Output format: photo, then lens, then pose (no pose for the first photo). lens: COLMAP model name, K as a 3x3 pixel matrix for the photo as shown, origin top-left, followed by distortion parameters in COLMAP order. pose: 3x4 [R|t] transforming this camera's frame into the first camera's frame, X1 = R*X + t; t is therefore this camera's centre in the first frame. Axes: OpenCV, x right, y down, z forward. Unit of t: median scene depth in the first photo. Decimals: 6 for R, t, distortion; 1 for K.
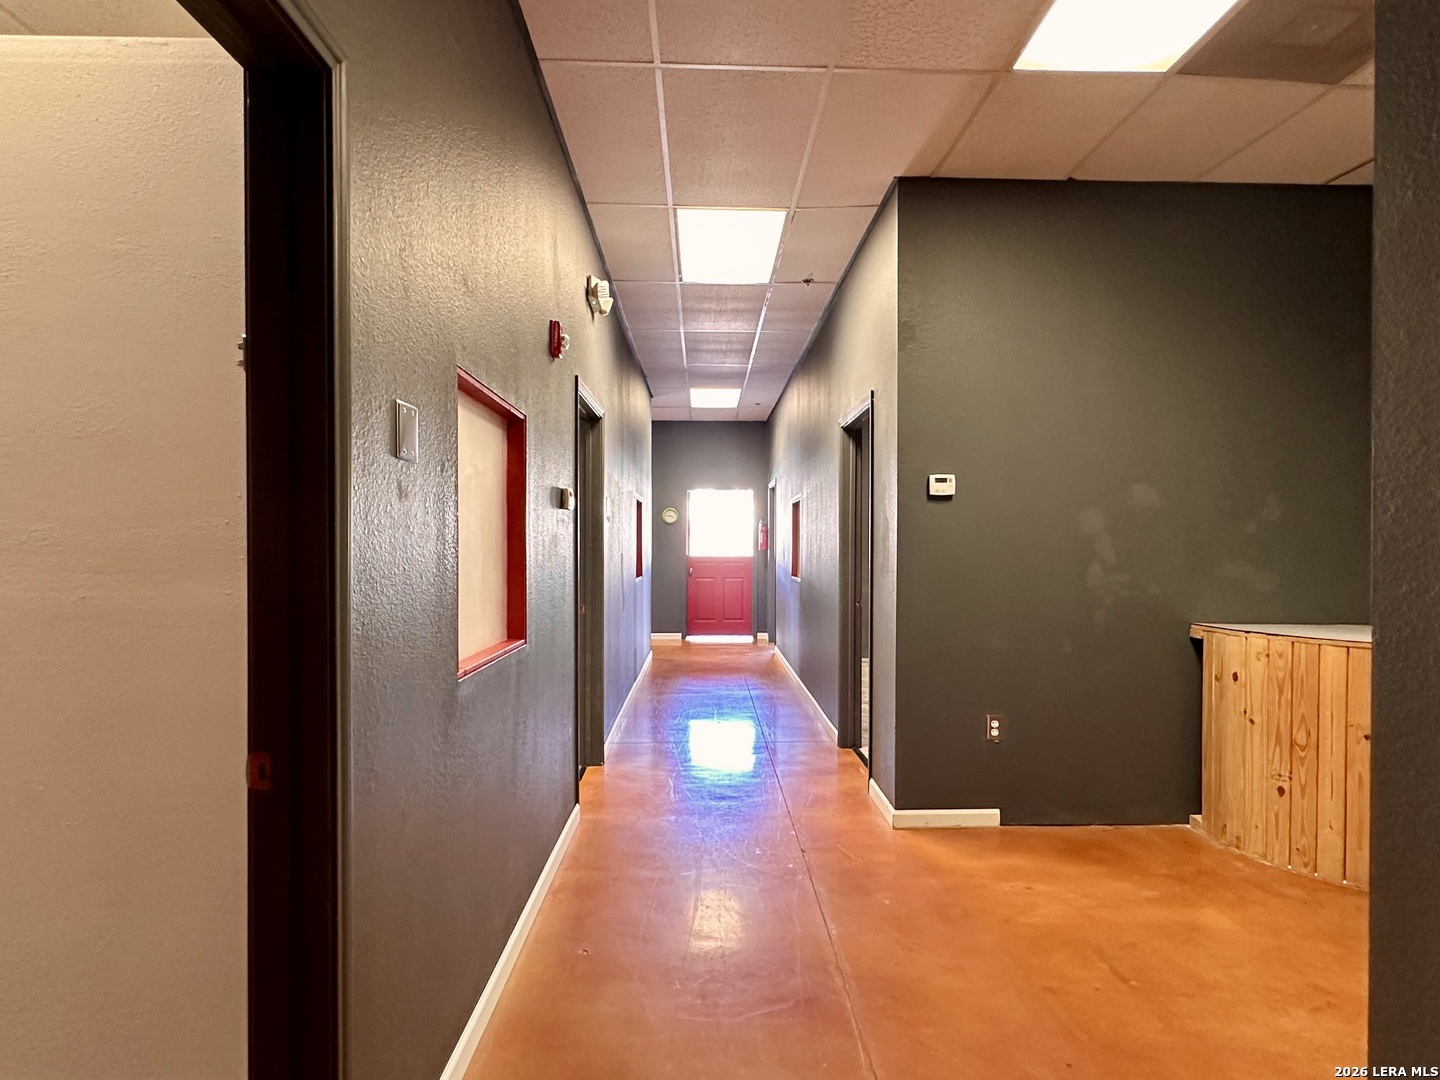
lens RADIAL K [[834.5, 0, 722.7], [0, 834.5, 544.7], [0, 0, 1]] dist [-0.002665, 0.002313]
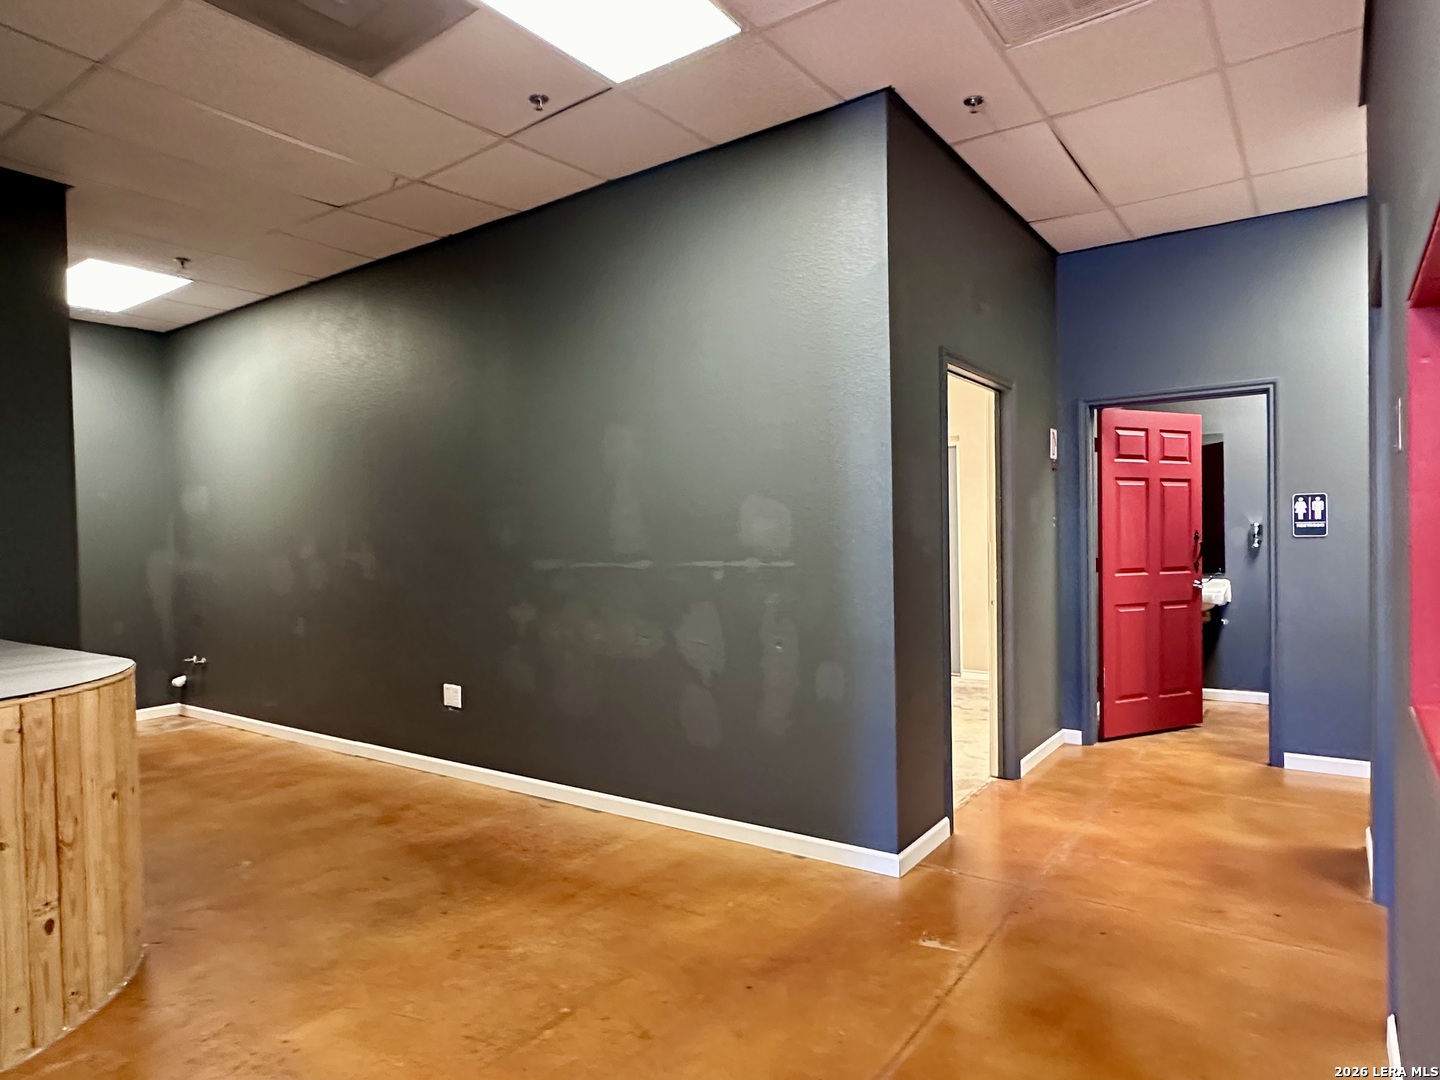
lens RADIAL K [[834.5, 0, 726.5], [0, 834.5, 540.9], [0, 0, 1]] dist [-0.002665, 0.002313]
pose [[-0.791852, 0.010258, 0.610627, -0.171377], [0.022711, 0.999662, 0.012658, -0.008630], [-0.610291, 0.023891, -0.791817, 1.201593]]
